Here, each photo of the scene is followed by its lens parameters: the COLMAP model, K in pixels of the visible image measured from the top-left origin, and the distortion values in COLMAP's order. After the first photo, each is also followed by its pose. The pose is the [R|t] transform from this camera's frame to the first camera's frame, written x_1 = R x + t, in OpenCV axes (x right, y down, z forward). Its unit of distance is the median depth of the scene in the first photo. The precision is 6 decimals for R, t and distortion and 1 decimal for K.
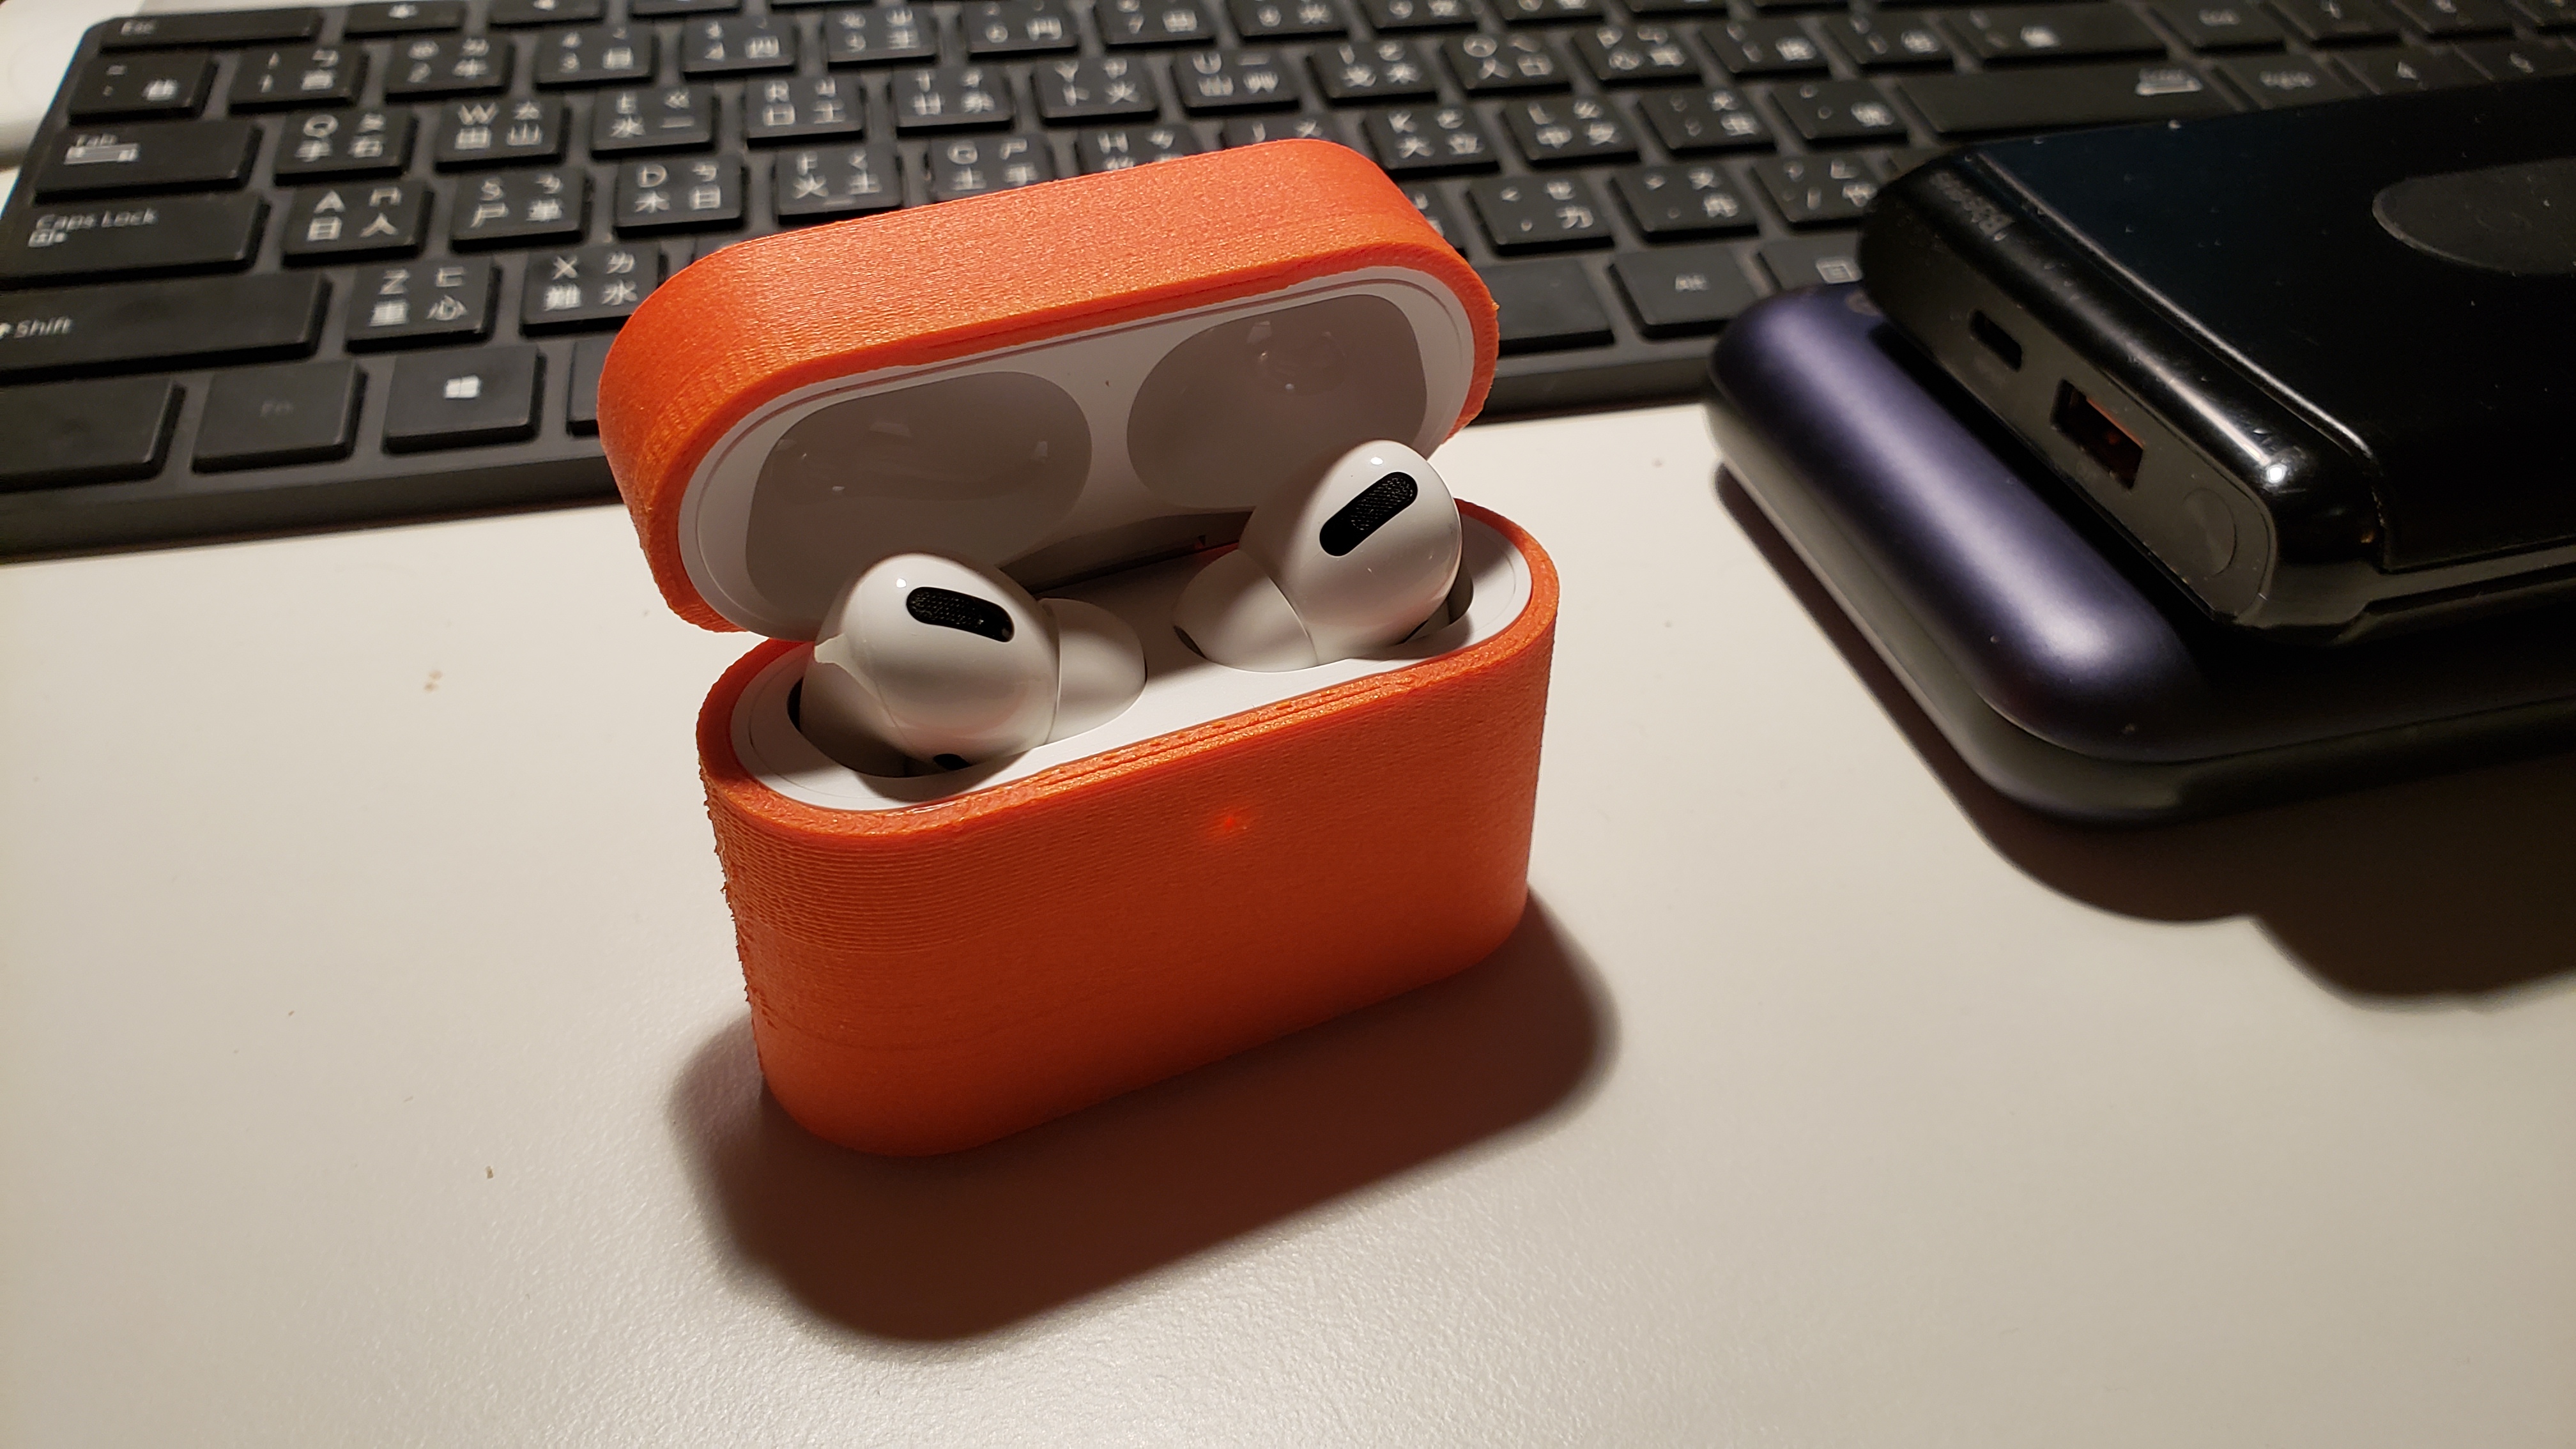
lens RADIAL K [[2125.4, 0, 1298.4], [0, 2125.4, 683.0], [0, 0, 1]] dist [-0.112991, 0.143917]
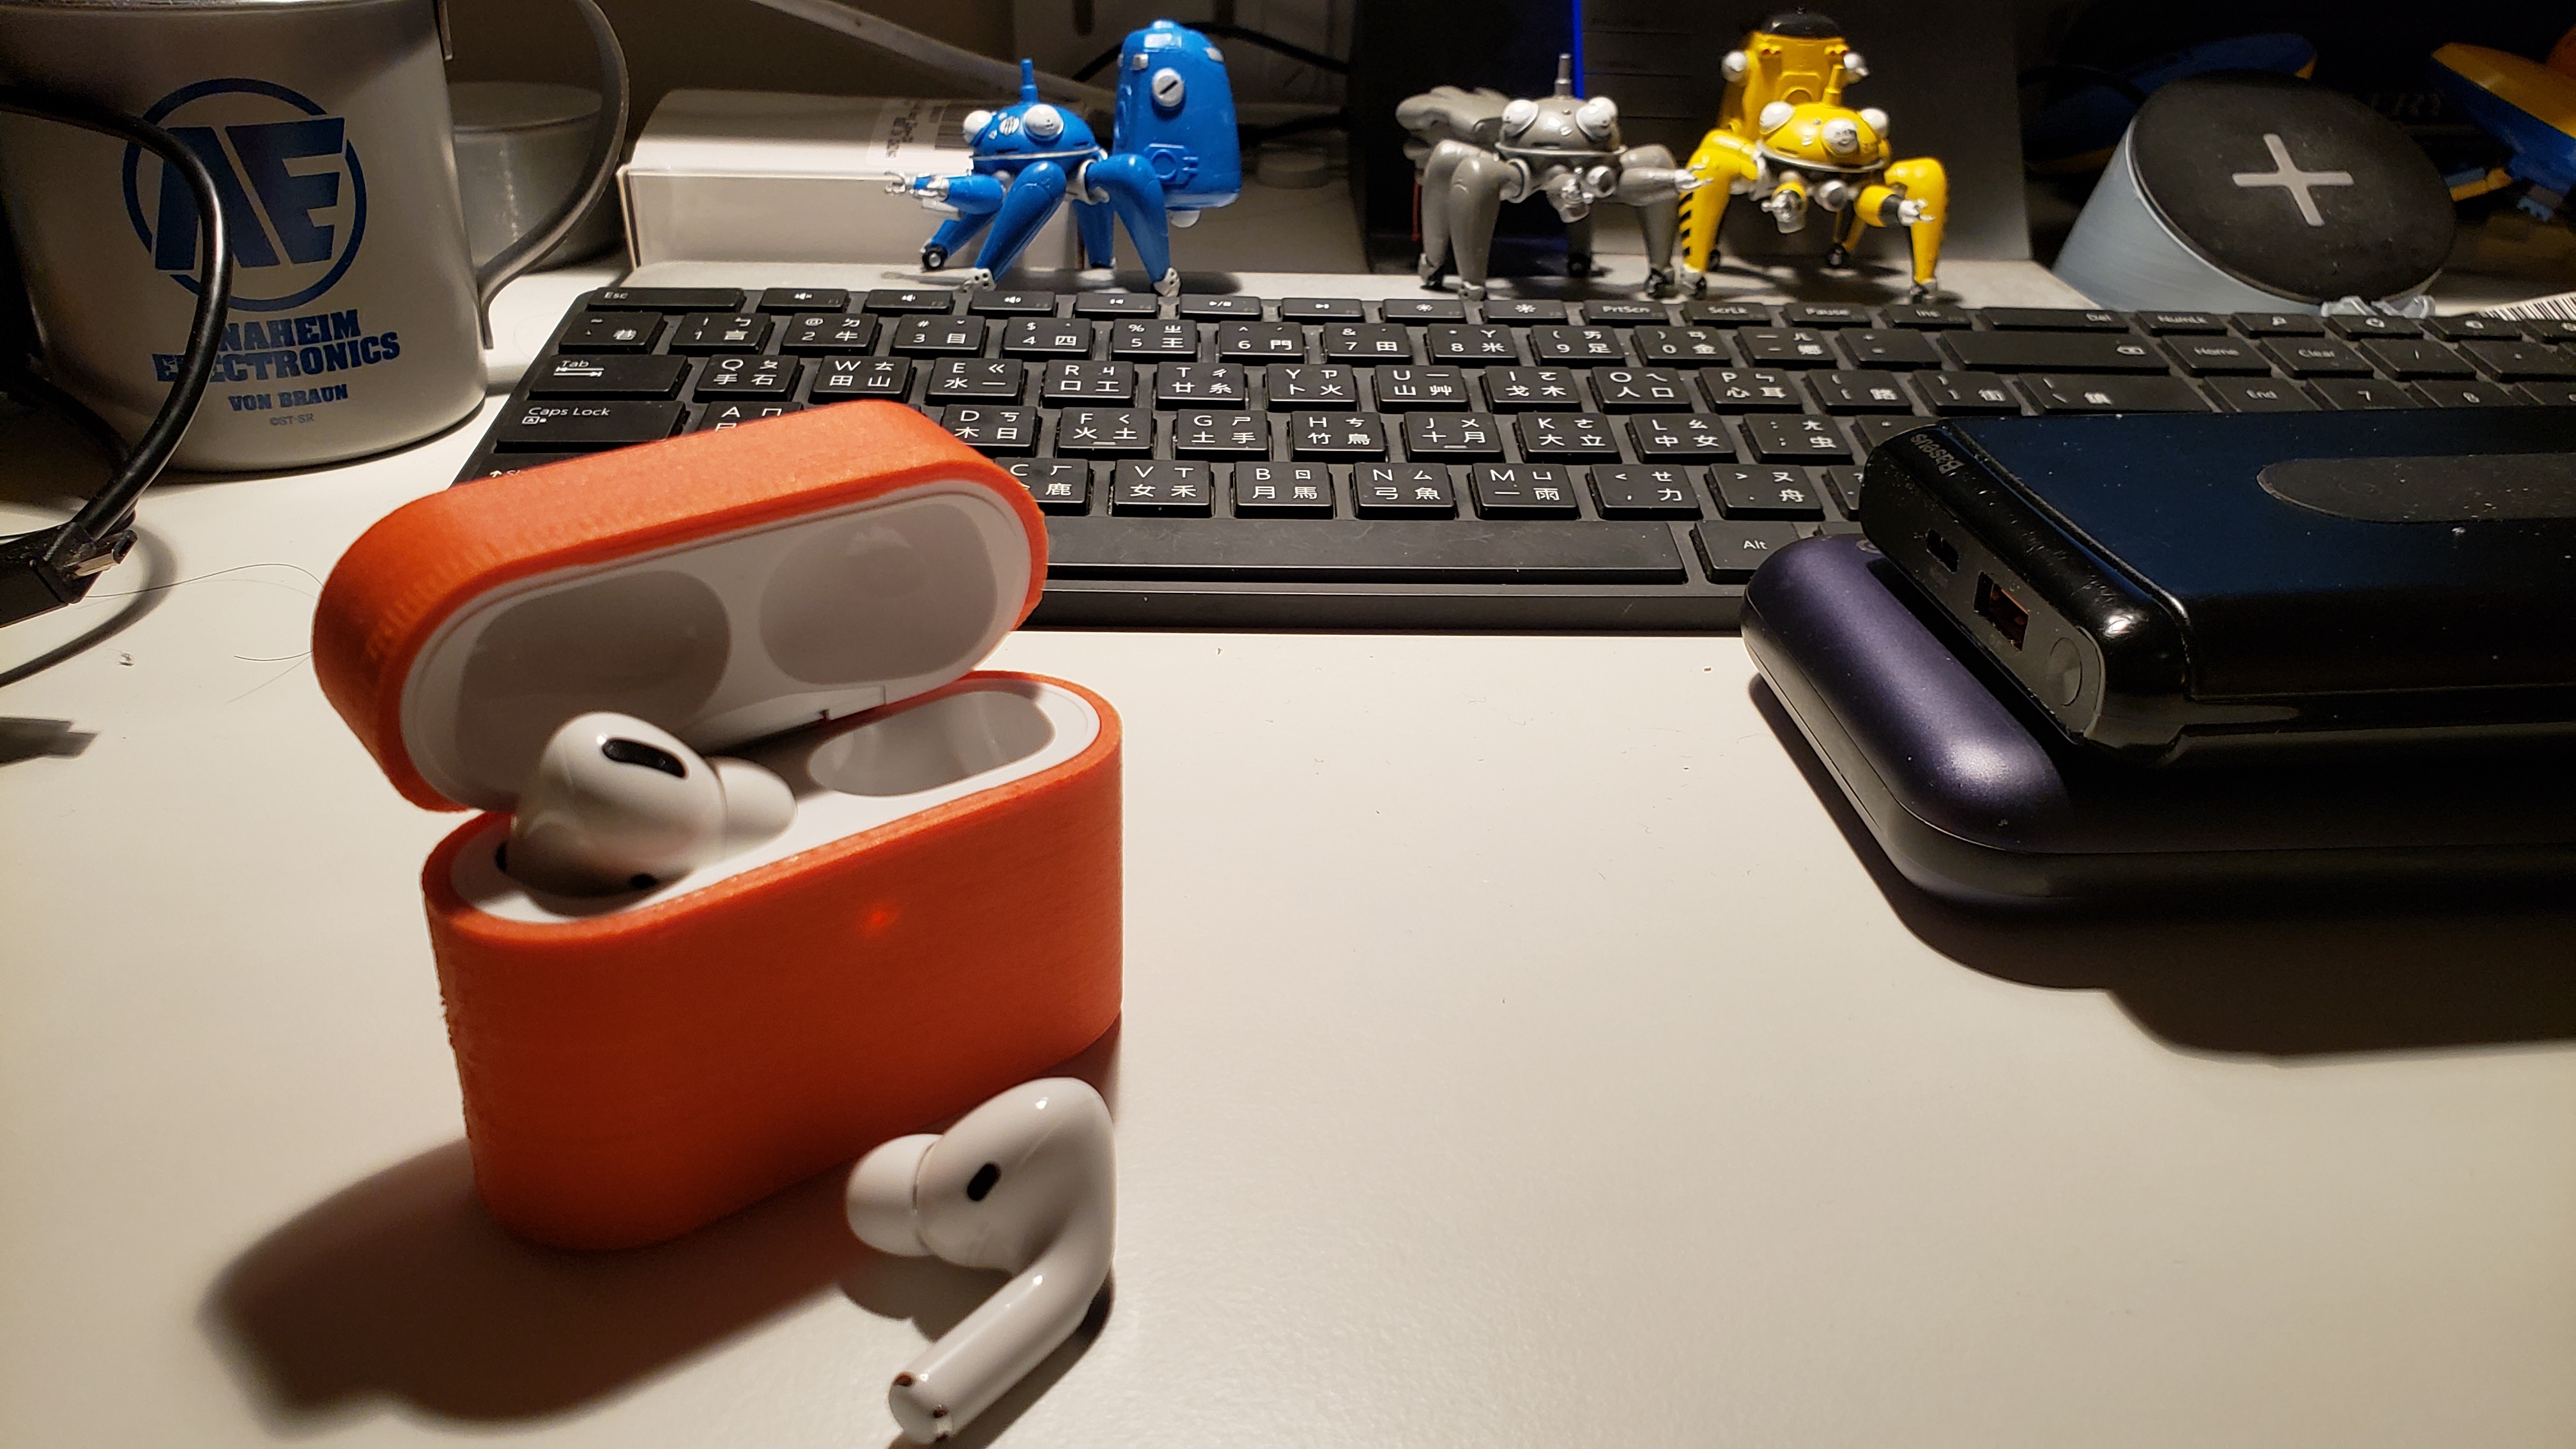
lens RADIAL K [[2083.6, 0, 1288.0], [0, 2083.6, 724.5], [0, 0, 1]] dist [-0.014253, -0.086630]
pose [[0.985943, 0.083508, -0.144719, 0.103655], [-0.109971, 0.976418, -0.185782, 0.181403], [0.125792, 0.199085, 0.971875, -0.226795]]
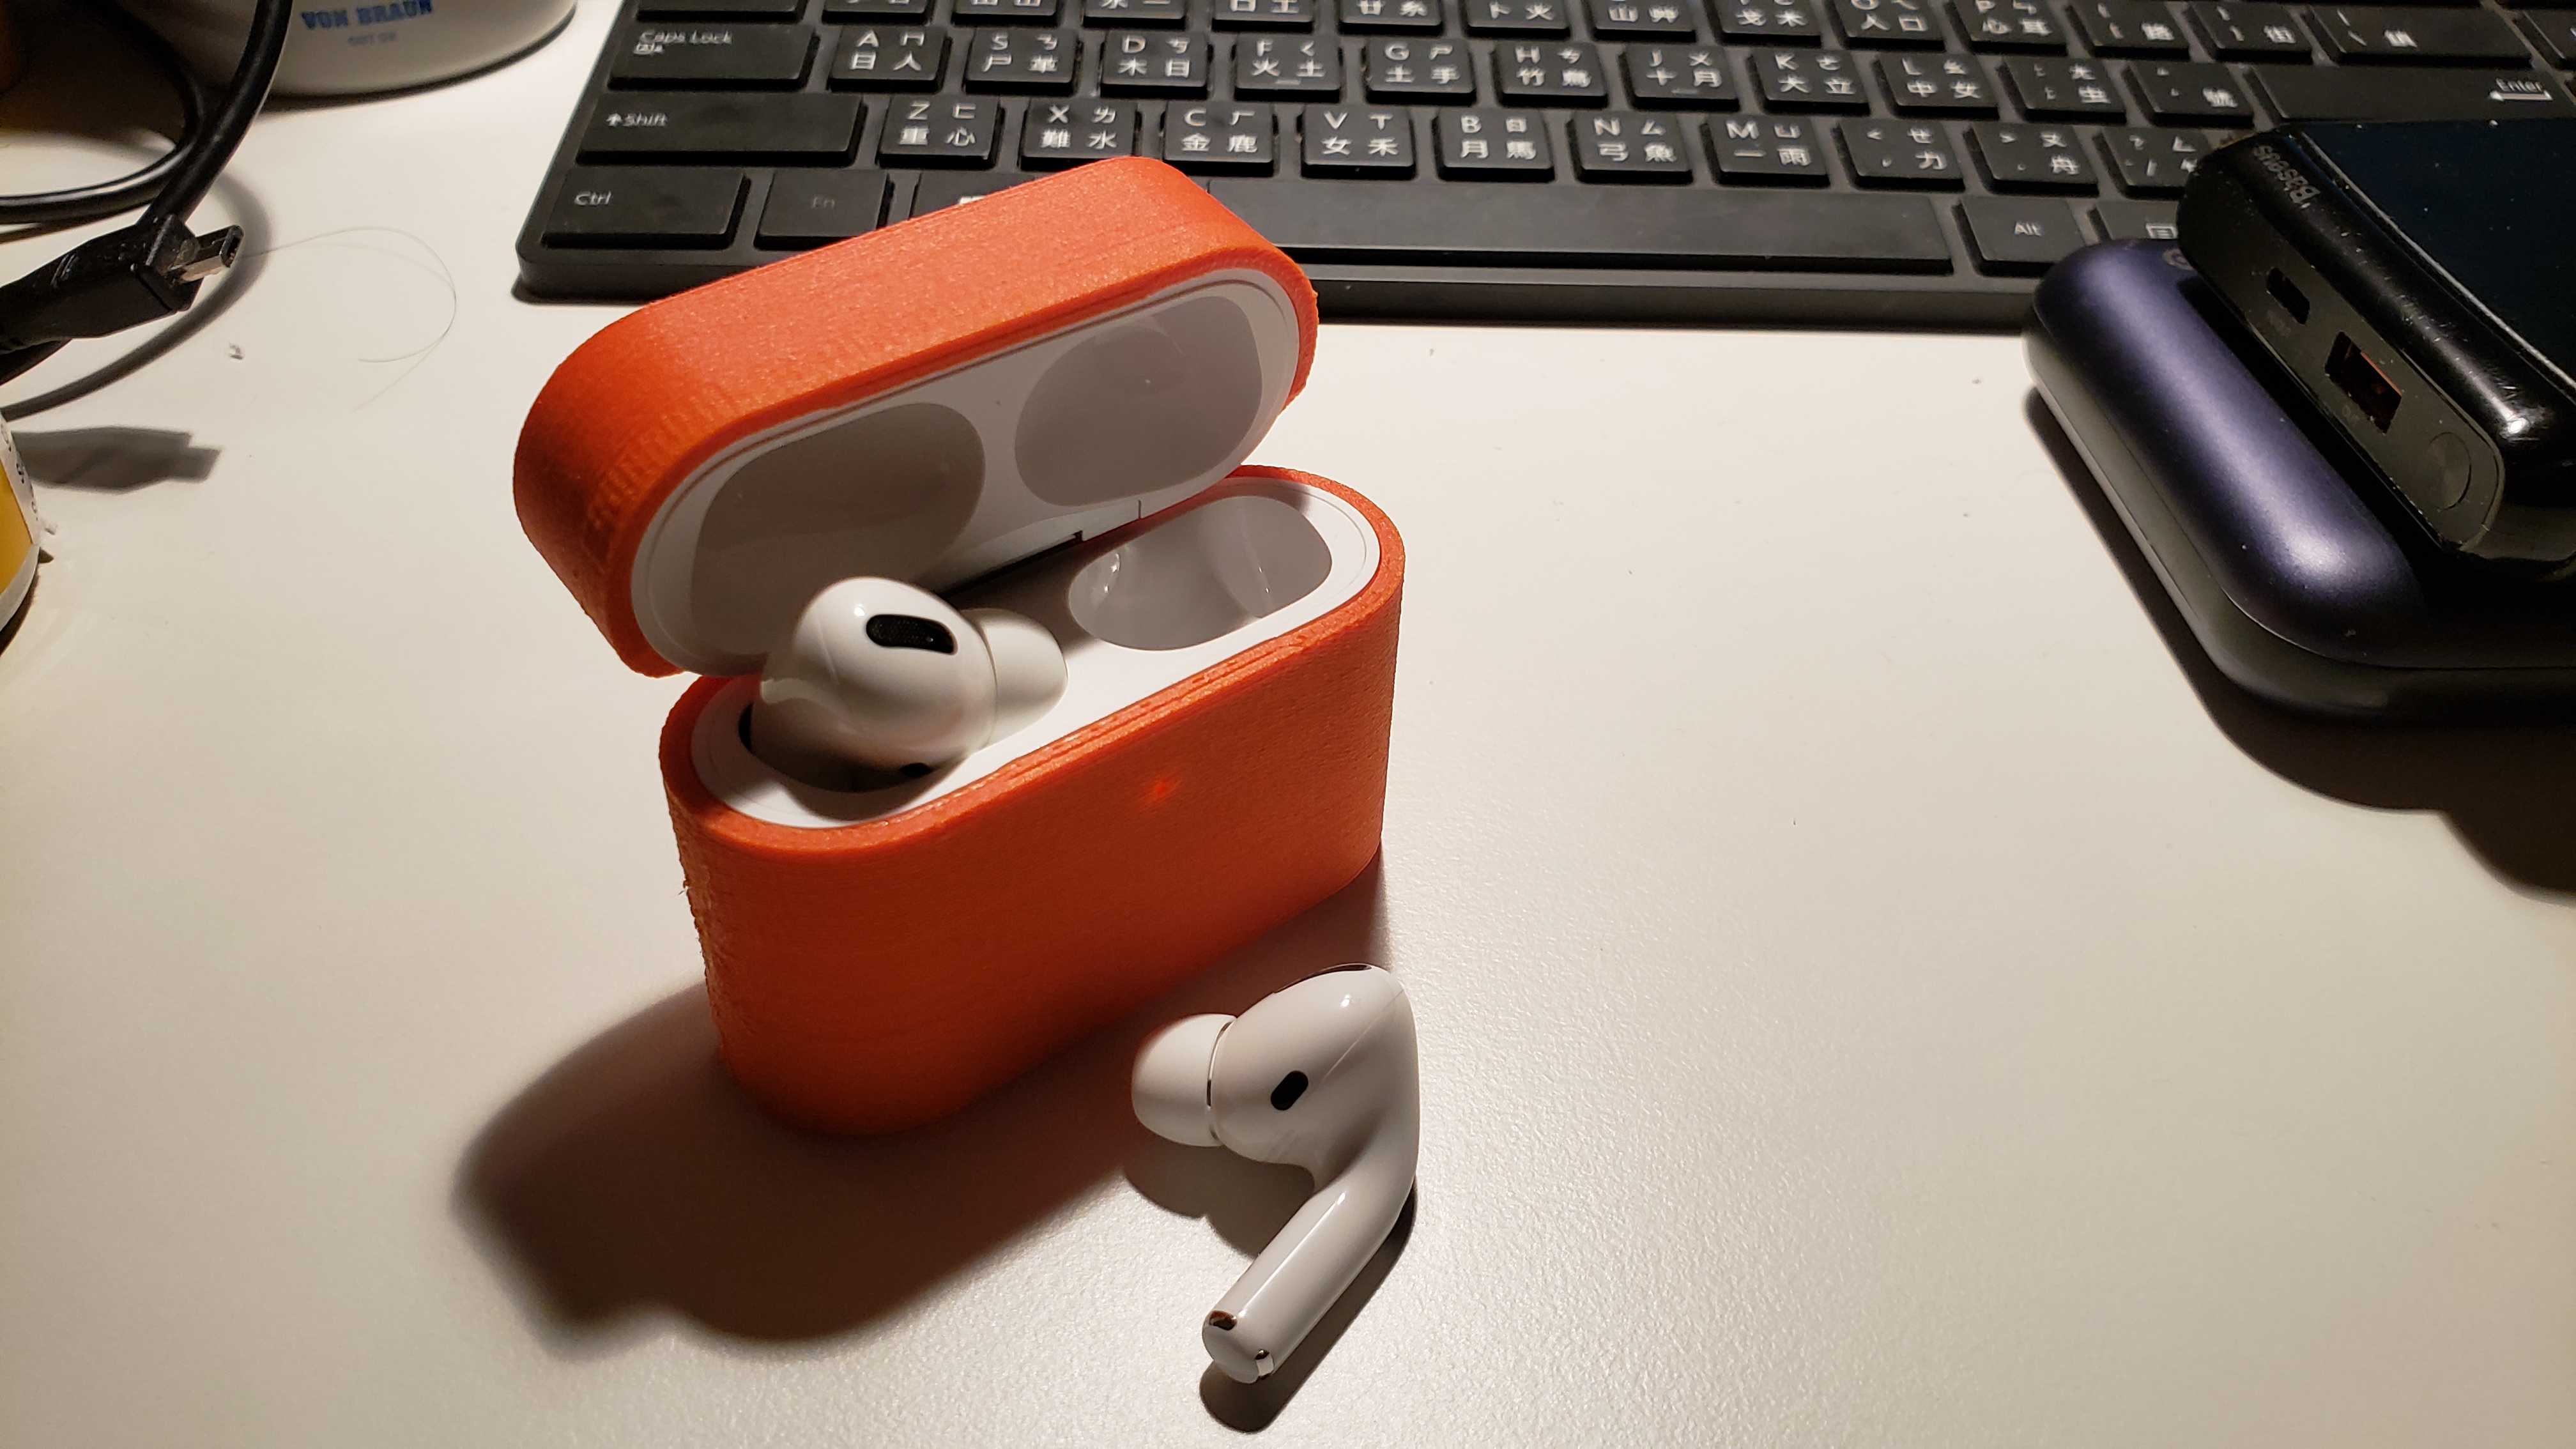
lens RADIAL K [[2083.6, 0, 1288.0], [0, 2083.6, 724.5], [0, 0, 1]] dist [-0.014253, -0.086630]
pose [[0.982039, 0.134126, -0.132701, -0.019440], [-0.127012, 0.990040, 0.060736, 0.056819], [0.139526, -0.042791, 0.989293, -0.163490]]
